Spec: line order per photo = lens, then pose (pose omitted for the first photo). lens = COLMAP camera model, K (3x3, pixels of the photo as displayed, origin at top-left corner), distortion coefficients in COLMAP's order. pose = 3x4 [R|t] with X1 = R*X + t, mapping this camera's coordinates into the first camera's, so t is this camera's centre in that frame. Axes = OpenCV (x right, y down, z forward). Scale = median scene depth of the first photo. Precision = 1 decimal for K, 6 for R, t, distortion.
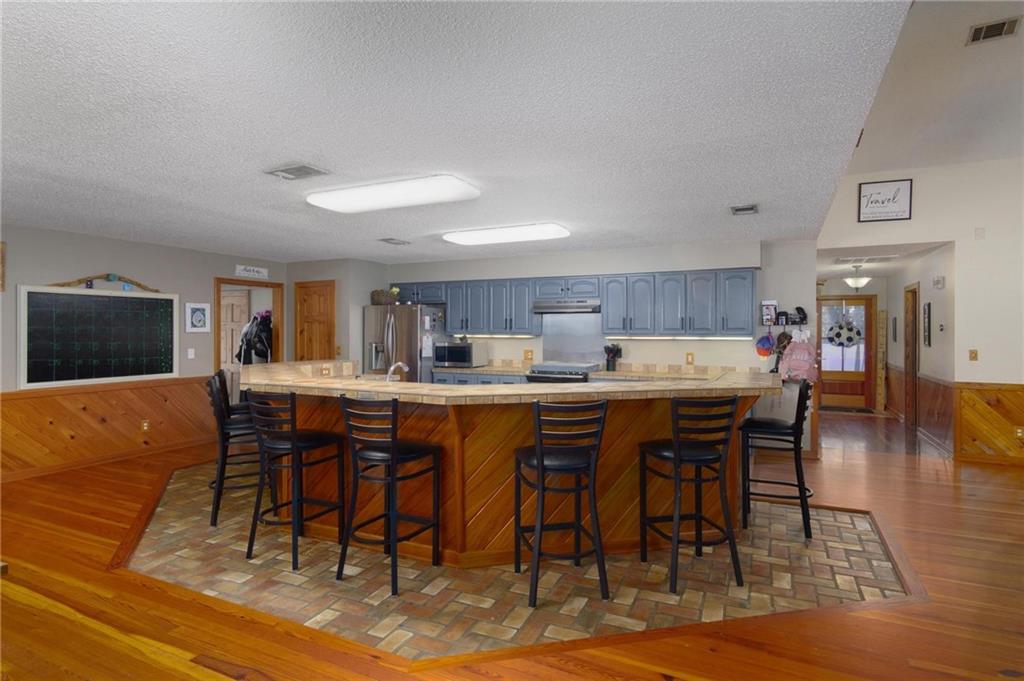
lens RADIAL K [[545.1, 0, 515.2], [0, 545.1, 334.4], [0, 0, 1]] dist [0.000219, 0.000263]
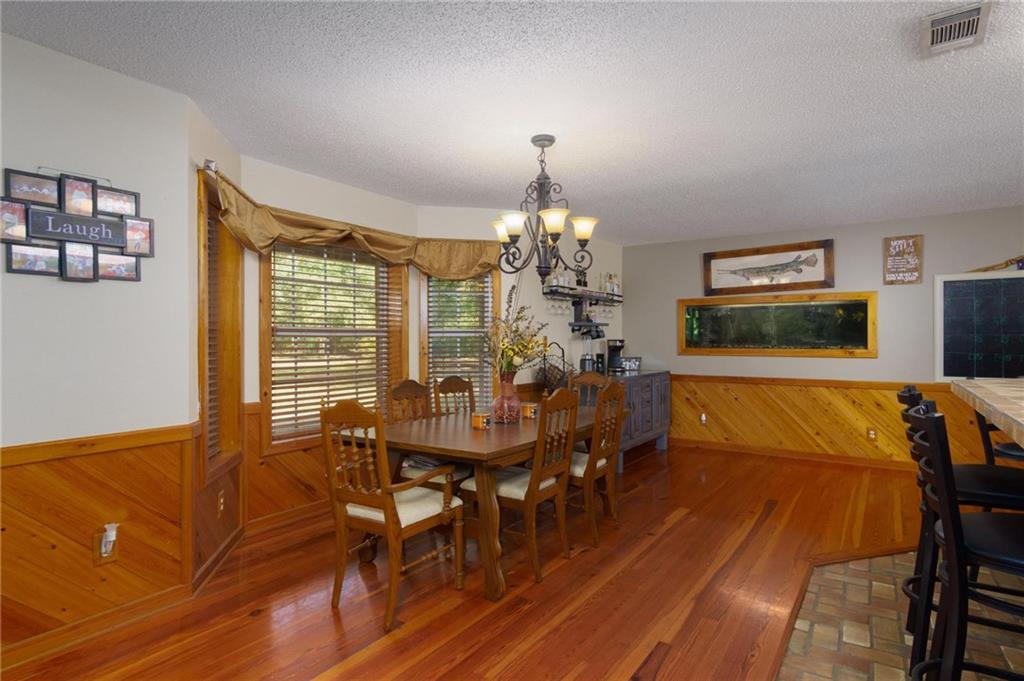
lens RADIAL K [[545.1, 0, 514.4], [0, 545.1, 342.7], [0, 0, 1]] dist [0.000219, 0.000263]
pose [[-0.154926, 0.005088, -0.987913, 0.177472], [-0.006875, 0.999957, 0.006228, 0.029485], [0.987902, 0.007757, -0.154885, 0.402736]]
